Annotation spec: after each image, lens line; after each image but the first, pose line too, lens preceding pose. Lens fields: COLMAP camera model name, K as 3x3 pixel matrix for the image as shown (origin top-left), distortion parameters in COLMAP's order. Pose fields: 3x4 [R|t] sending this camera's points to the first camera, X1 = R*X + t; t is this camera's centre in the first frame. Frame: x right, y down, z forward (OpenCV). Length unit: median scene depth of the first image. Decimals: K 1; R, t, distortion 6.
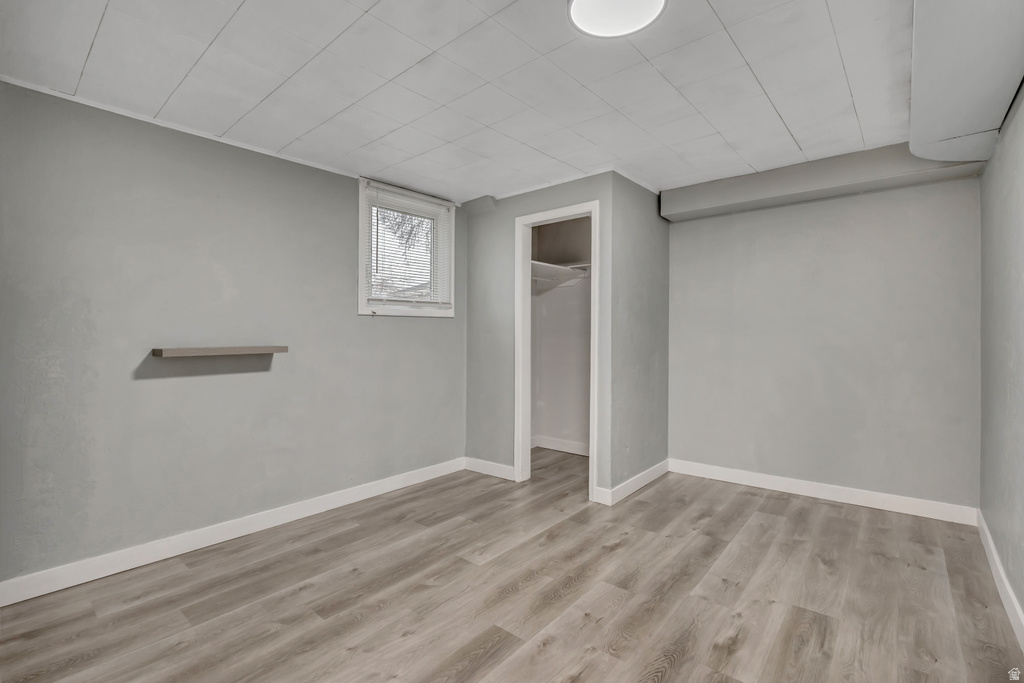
lens RADIAL K [[455.0, 0, 512.9], [0, 455.0, 339.8], [0, 0, 1]] dist [-0.013827, 0.000967]
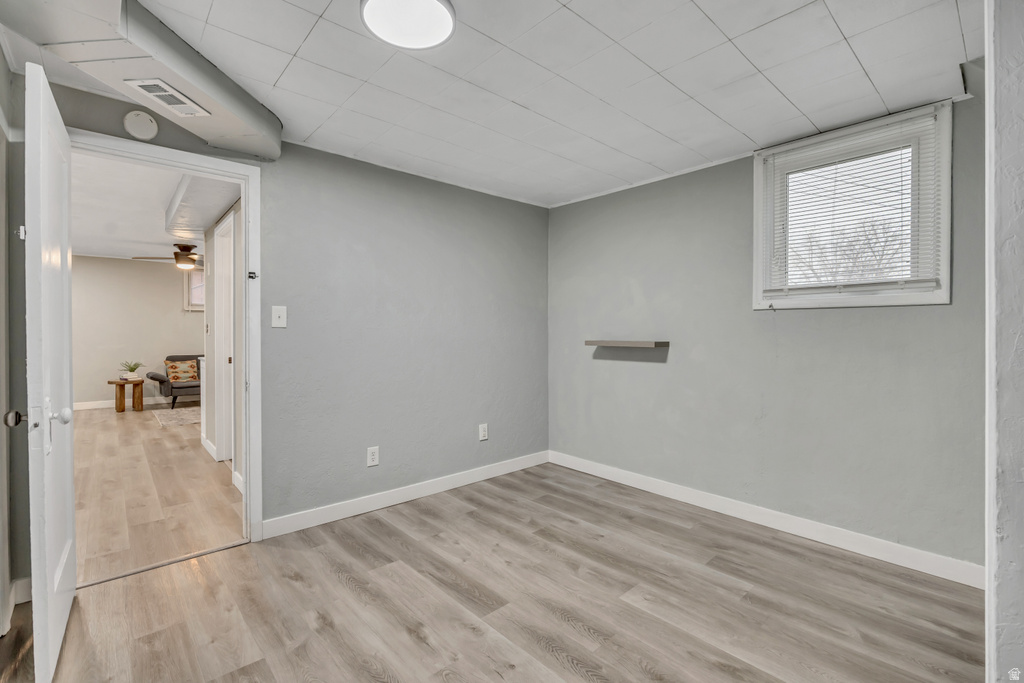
lens RADIAL K [[455.0, 0, 512.3], [0, 455.0, 334.9], [0, 0, 1]] dist [-0.013827, 0.000967]
pose [[-0.115704, 0.013362, -0.993194, 0.755371], [-0.014234, 0.999785, 0.015109, -0.017153], [0.993182, 0.015886, -0.115489, 0.829536]]
